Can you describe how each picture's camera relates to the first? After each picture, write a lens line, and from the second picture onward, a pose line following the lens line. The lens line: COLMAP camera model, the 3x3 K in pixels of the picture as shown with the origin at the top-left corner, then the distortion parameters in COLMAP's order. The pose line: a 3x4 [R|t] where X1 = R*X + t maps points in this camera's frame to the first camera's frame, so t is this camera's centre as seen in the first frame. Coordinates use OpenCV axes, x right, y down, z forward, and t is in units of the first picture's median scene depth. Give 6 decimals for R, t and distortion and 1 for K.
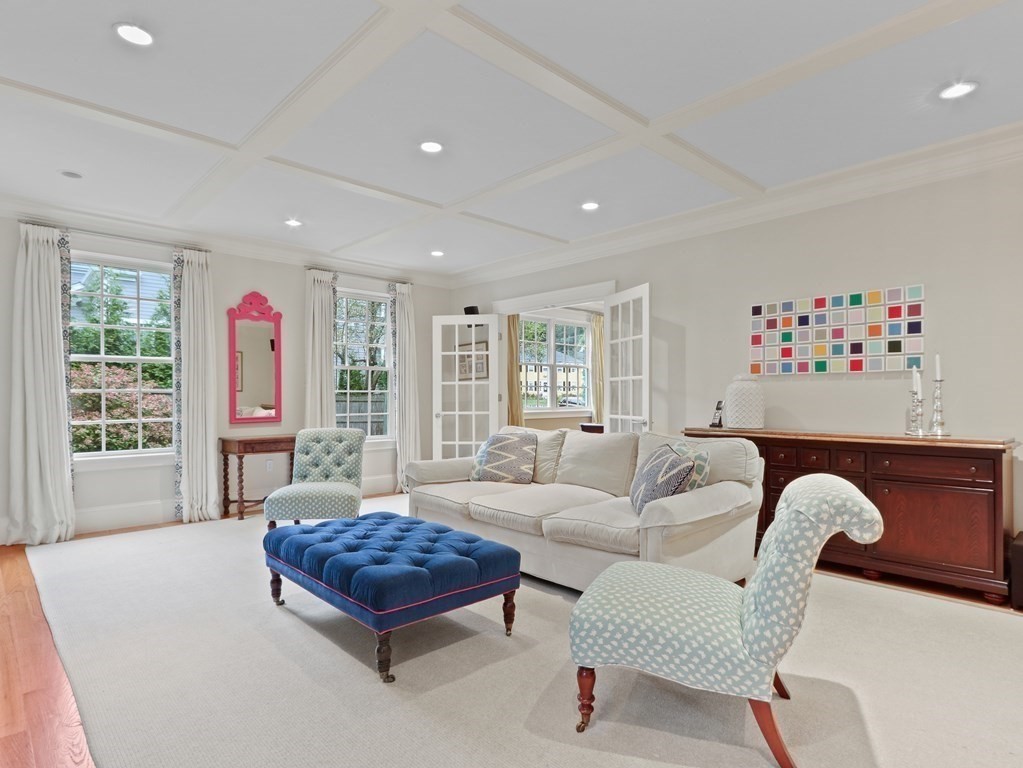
lens RADIAL K [[570.0, 0, 511.6], [0, 570.0, 394.1], [0, 0, 1]] dist [-0.001493, -0.001188]
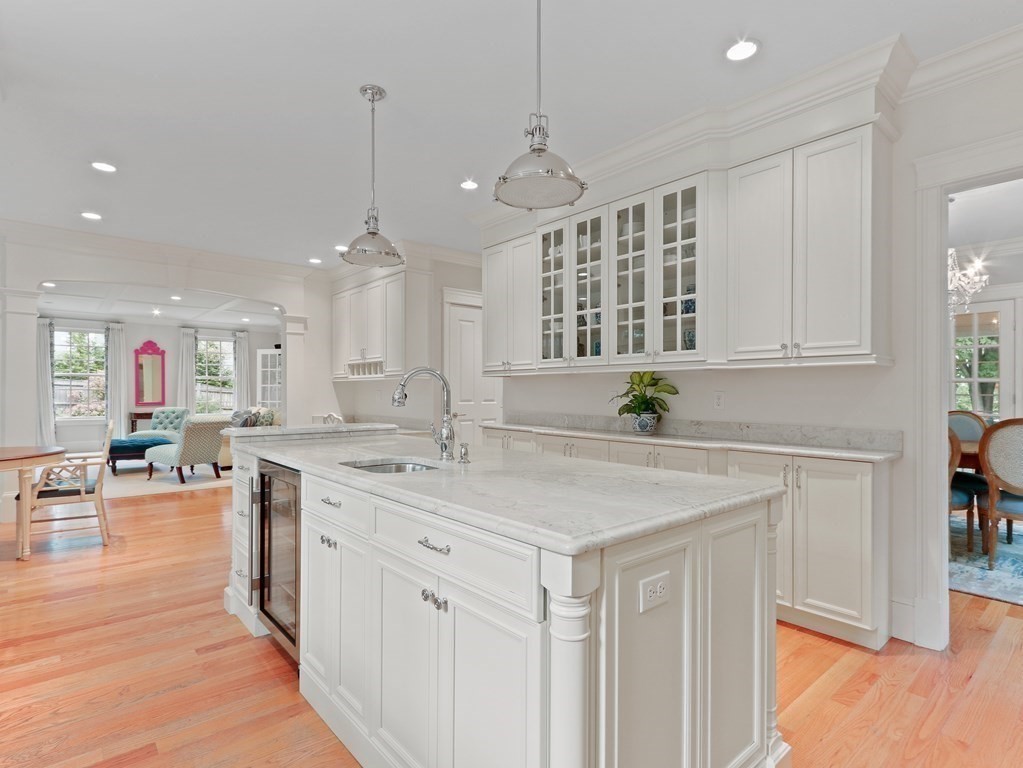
lens RADIAL K [[539.2, 0, 513.1], [0, 539.2, 392.3], [0, 0, 1]] dist [0.012225, -0.016280]
pose [[0.998726, 0.005138, -0.050207, 0.928623], [-0.005138, 0.999987, 0.000111, -0.002925], [0.050207, 0.000147, 0.998739, -0.844176]]
